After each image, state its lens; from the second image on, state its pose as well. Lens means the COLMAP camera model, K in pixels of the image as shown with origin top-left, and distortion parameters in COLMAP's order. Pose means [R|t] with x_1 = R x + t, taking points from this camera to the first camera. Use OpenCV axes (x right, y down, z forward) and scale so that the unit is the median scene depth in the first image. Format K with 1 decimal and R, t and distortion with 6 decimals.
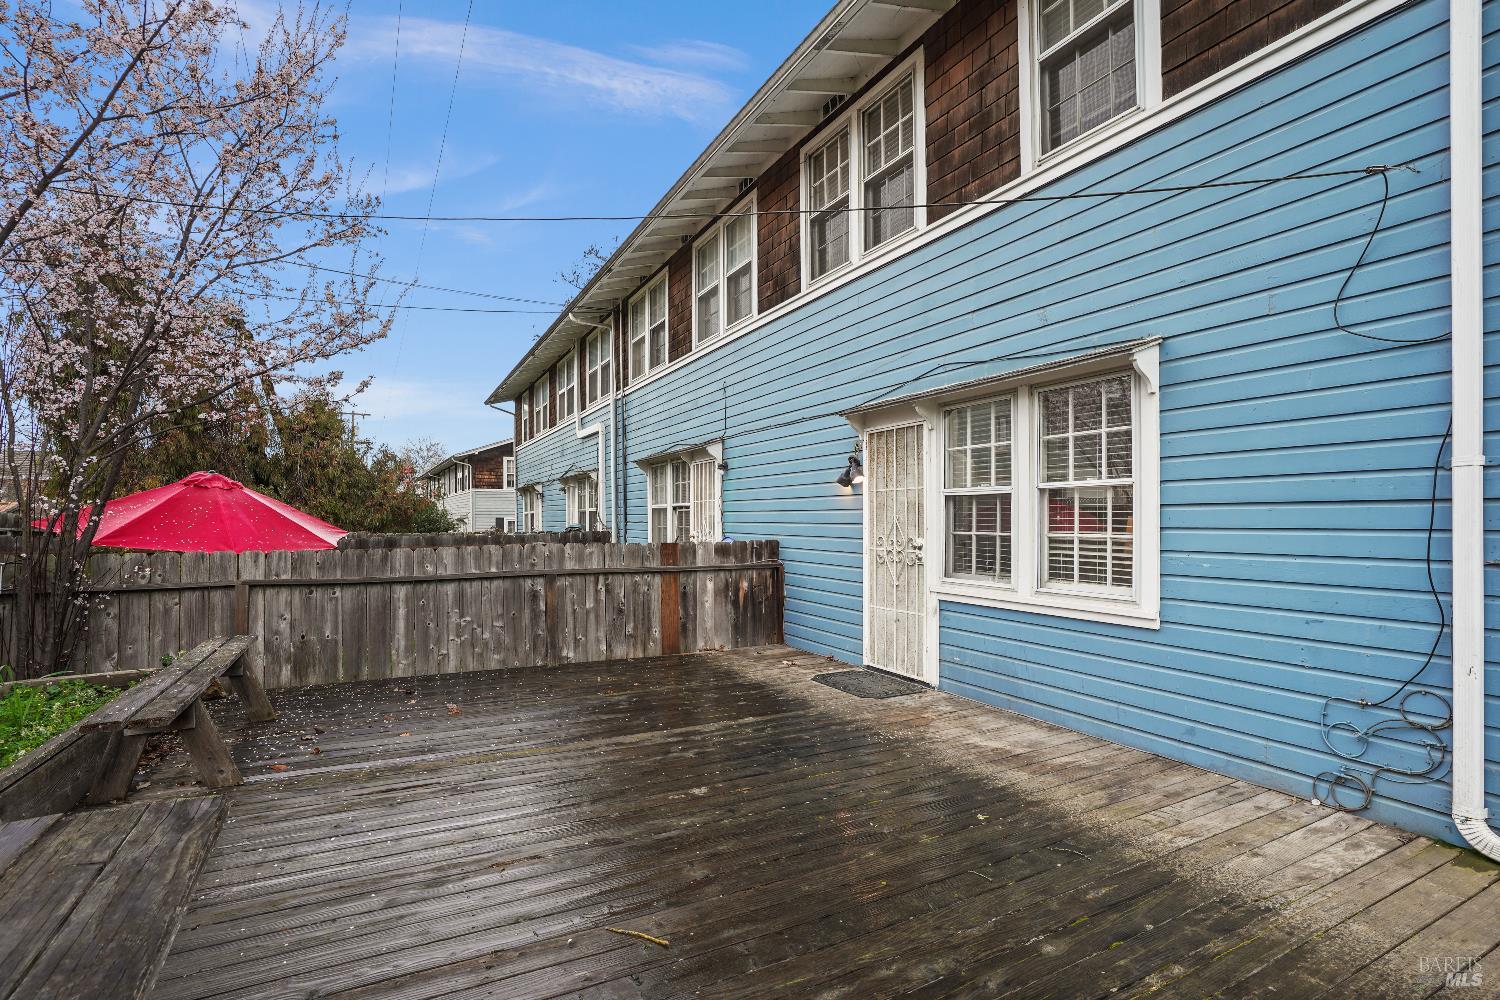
lens RADIAL K [[722.7, 0, 743.8], [0, 722.7, 510.7], [0, 0, 1]] dist [-0.023599, 0.018108]
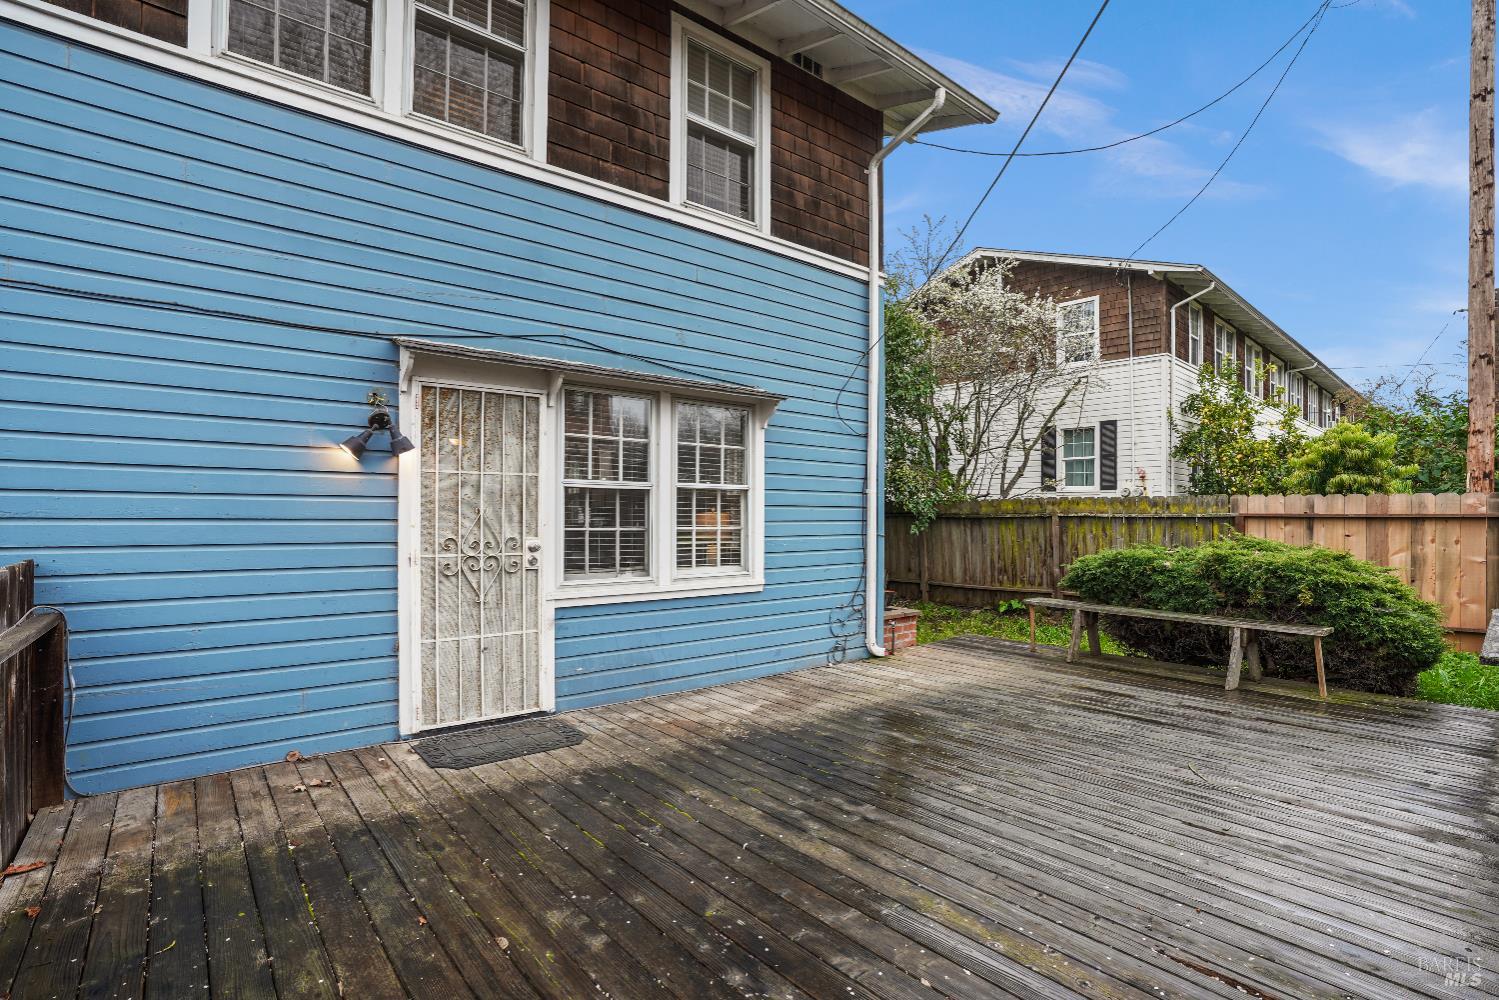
lens RADIAL K [[722.2, 0, 741.7], [0, 722.2, 504.8], [0, 0, 1]] dist [-0.023599, 0.018108]
pose [[-0.196353, 0.021135, 0.980305, -0.811163], [-0.011959, 0.999642, -0.023948, 0.025310], [-0.980460, -0.016426, -0.196030, 1.264436]]
